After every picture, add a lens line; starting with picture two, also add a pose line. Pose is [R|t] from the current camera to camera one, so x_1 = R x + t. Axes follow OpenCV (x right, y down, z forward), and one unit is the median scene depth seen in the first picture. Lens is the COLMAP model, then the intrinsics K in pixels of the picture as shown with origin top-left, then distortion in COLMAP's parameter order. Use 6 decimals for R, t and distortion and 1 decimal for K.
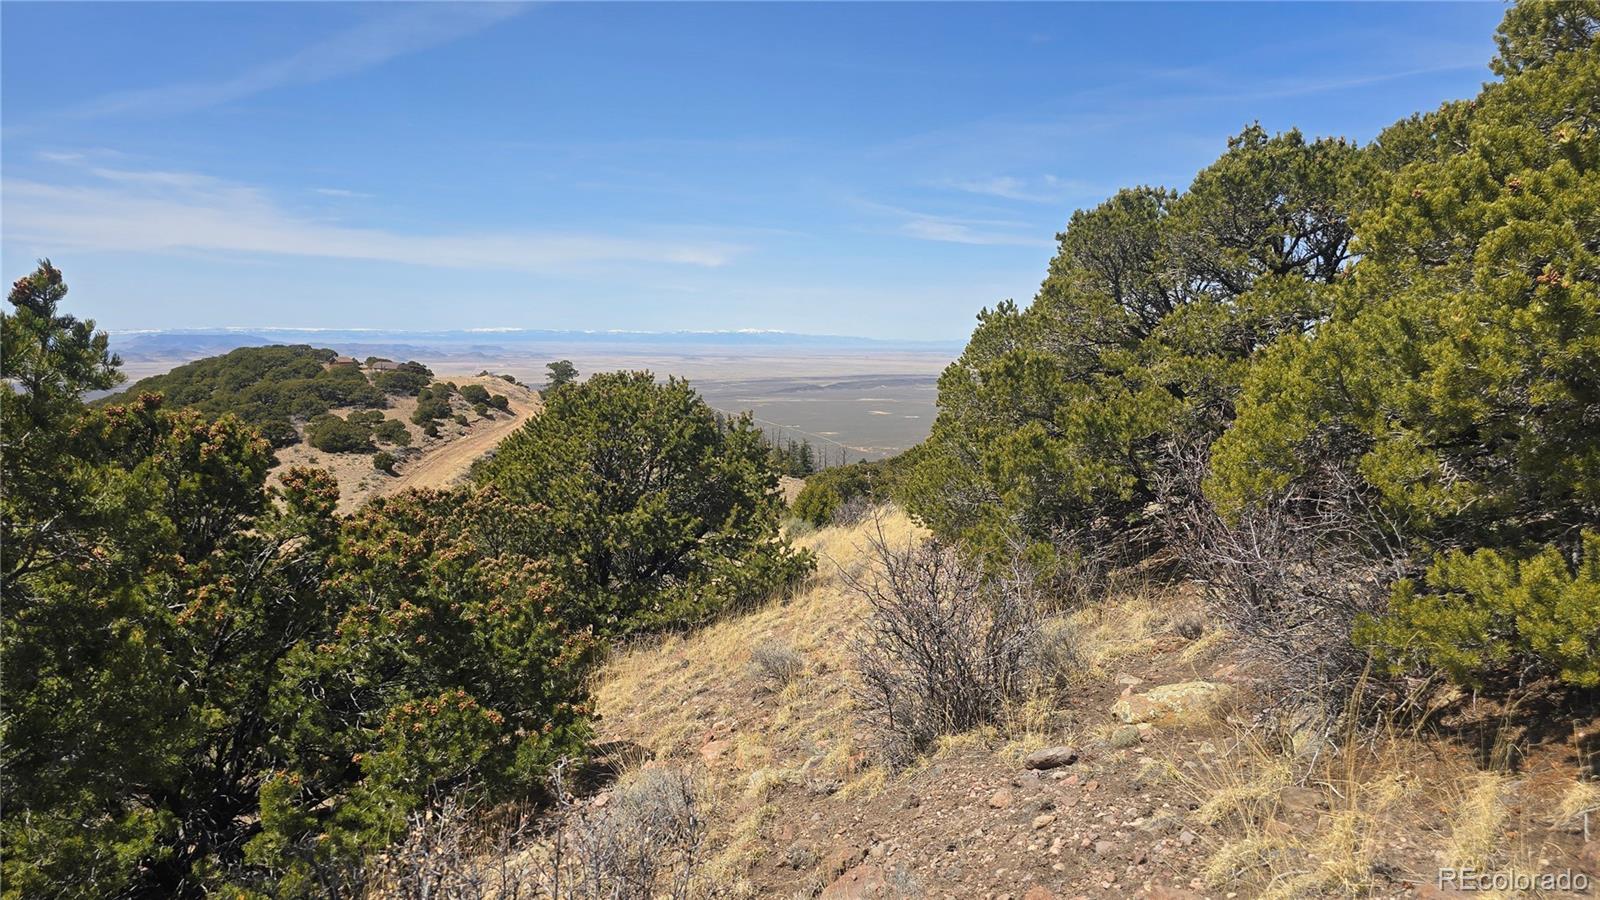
lens RADIAL K [[1090.6, 0, 822.4], [0, 1090.6, 473.8], [0, 0, 1]] dist [0.084448, -0.075990]
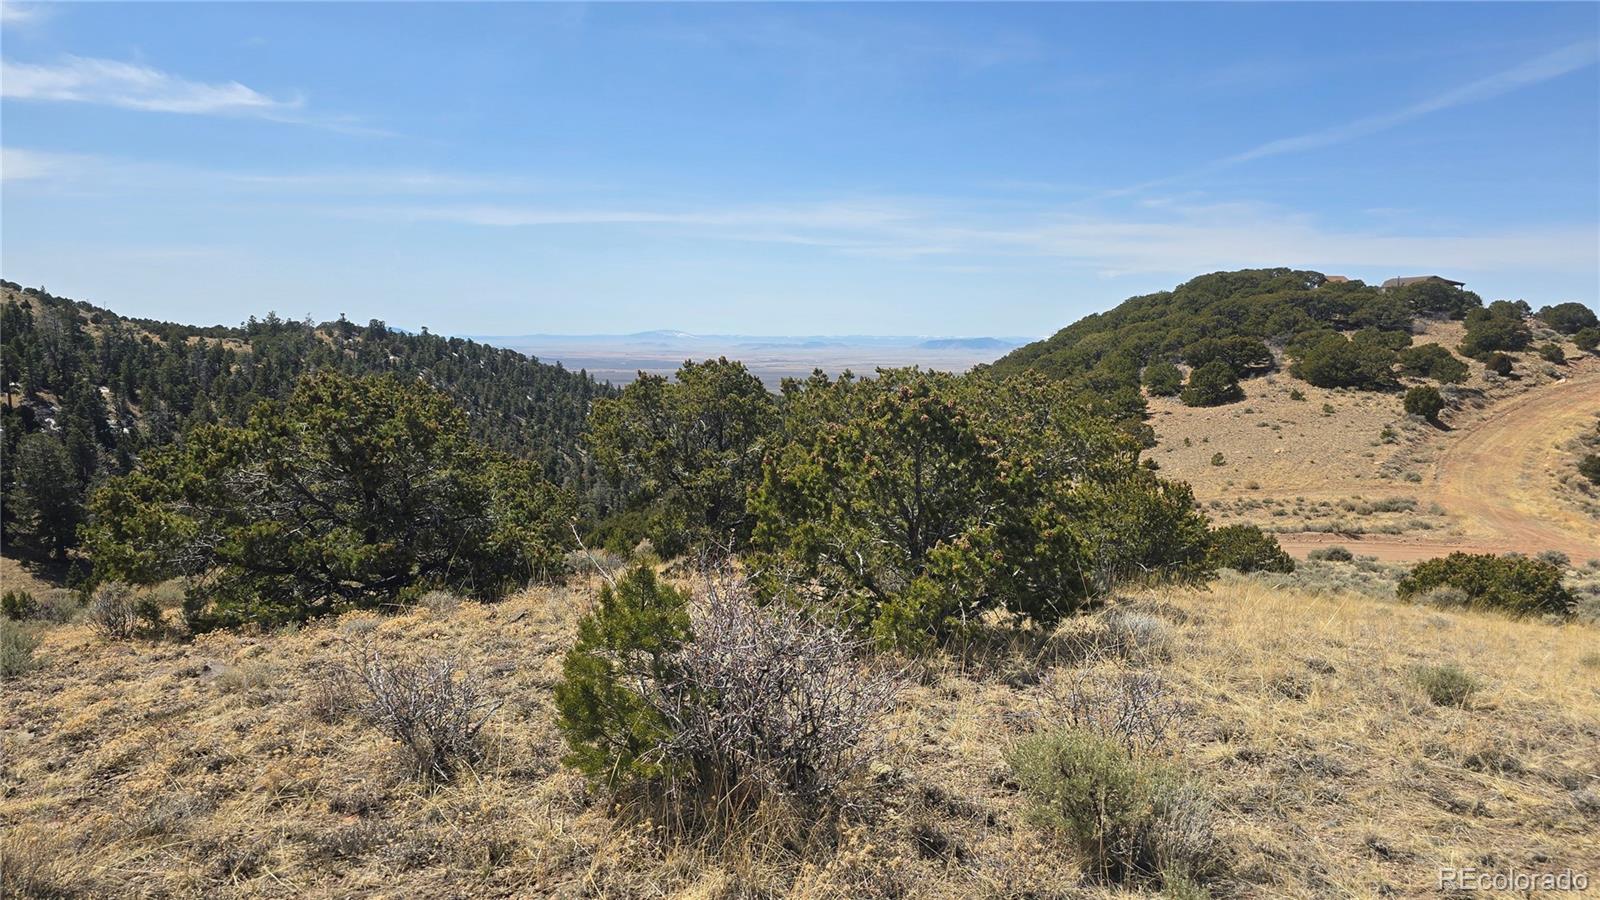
lens RADIAL K [[1090.6, 0, 809.1], [0, 1090.6, 451.6], [0, 0, 1]] dist [0.084448, -0.075990]
pose [[0.678700, 0.088933, -0.729011, -0.174967], [-0.110214, 0.993733, 0.018619, 0.025916], [0.726098, 0.067710, 0.684249, 0.365637]]
